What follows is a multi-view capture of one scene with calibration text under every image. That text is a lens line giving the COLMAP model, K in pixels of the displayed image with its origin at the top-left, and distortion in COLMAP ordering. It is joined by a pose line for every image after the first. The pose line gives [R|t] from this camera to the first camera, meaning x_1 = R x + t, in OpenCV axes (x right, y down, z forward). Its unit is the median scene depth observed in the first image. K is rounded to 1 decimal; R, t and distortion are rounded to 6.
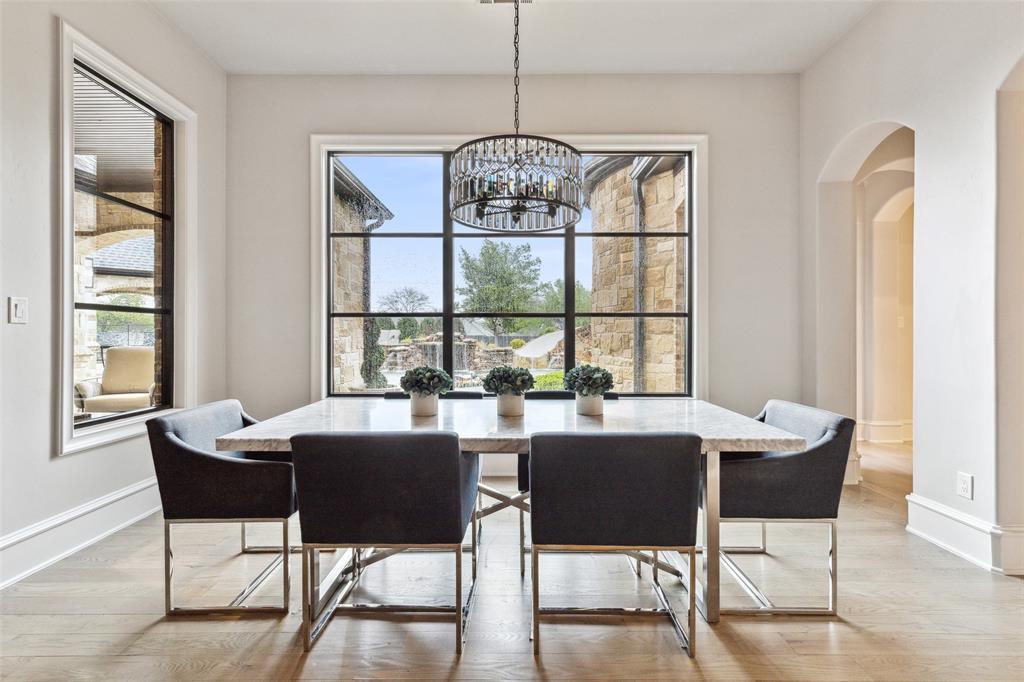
lens RADIAL K [[477.7, 0, 521.8], [0, 477.7, 335.9], [0, 0, 1]] dist [0.001672, 0.000439]
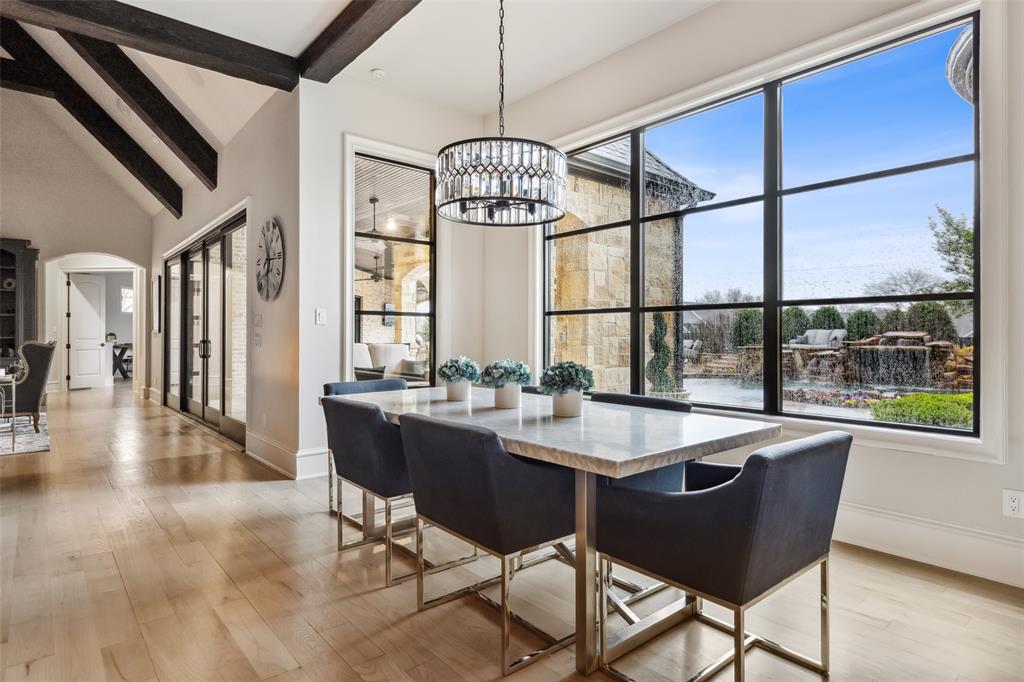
lens RADIAL K [[557.2, 0, 511.0], [0, 557.2, 333.7], [0, 0, 1]] dist [-0.000466, -0.000240]
pose [[0.644520, -0.001894, -0.764585, 0.497102], [-0.004244, 0.999973, -0.006054, 0.010397], [0.764576, 0.007147, 0.644494, 0.139775]]
